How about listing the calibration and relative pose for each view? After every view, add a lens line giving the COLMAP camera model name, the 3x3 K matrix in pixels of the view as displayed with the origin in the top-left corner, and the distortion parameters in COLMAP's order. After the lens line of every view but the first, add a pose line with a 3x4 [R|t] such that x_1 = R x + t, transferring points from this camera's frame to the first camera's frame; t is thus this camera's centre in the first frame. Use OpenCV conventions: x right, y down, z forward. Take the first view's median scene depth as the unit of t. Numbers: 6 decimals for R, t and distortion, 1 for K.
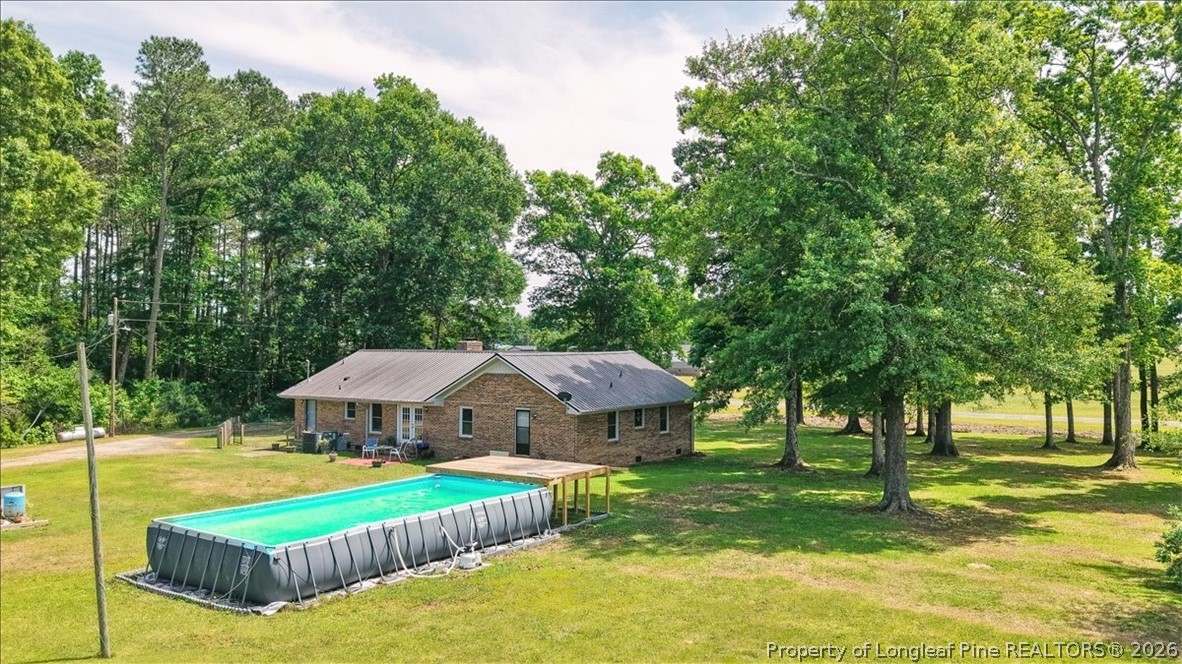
lens RADIAL K [[917.9, 0, 643.5], [0, 917.9, 333.5], [0, 0, 1]] dist [-0.002149, -0.000541]
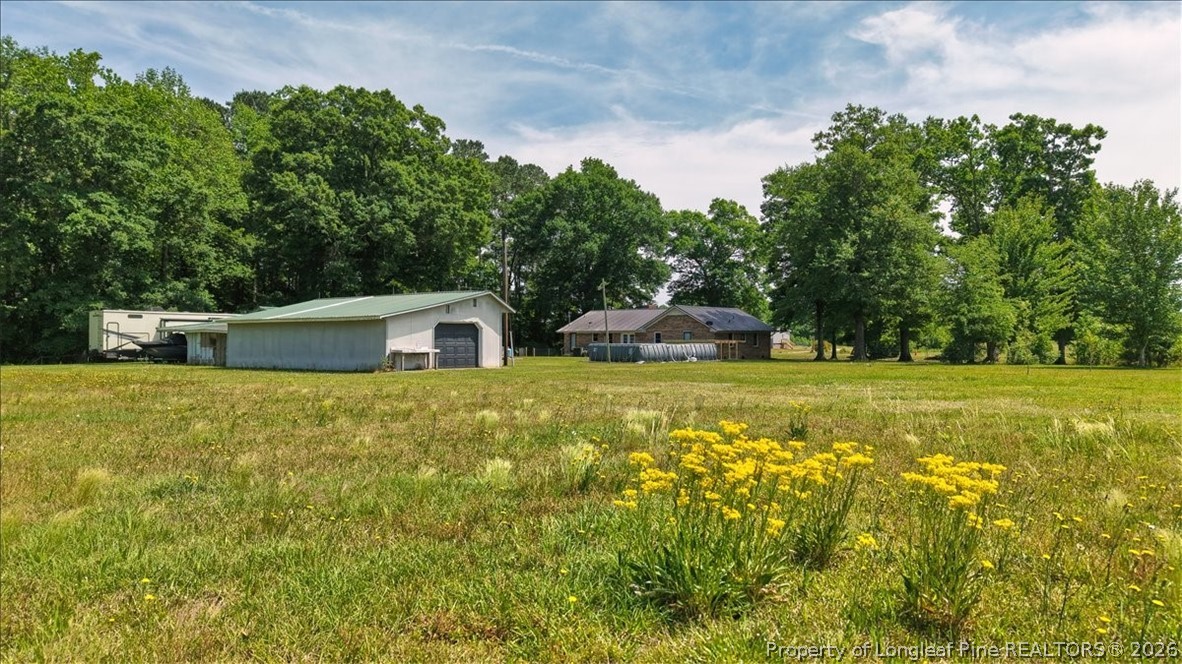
lens RADIAL K [[783.8, 0, 591.0], [0, 783.8, 332.0], [0, 0, 1]] dist [-0.001569, 0.000656]
pose [[0.986361, 0.001550, -0.164588, -0.033074], [-0.002011, 0.999995, -0.002632, 0.054351], [0.164583, 0.002927, 0.986359, -0.491099]]
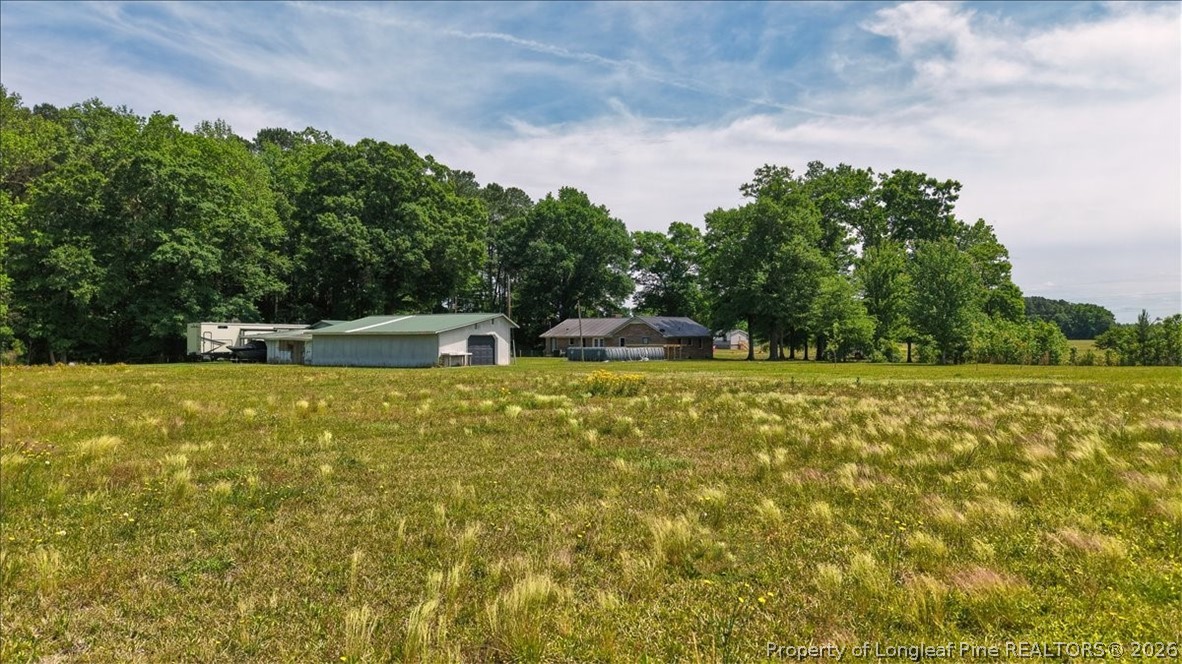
lens RADIAL K [[783.8, 0, 591.0], [0, 783.8, 332.0], [0, 0, 1]] dist [-0.001569, 0.000656]
pose [[0.991254, 0.001259, -0.131963, 0.006172], [-0.001626, 0.999995, -0.002677, 0.045588], [0.131959, 0.002868, 0.991251, -0.758782]]
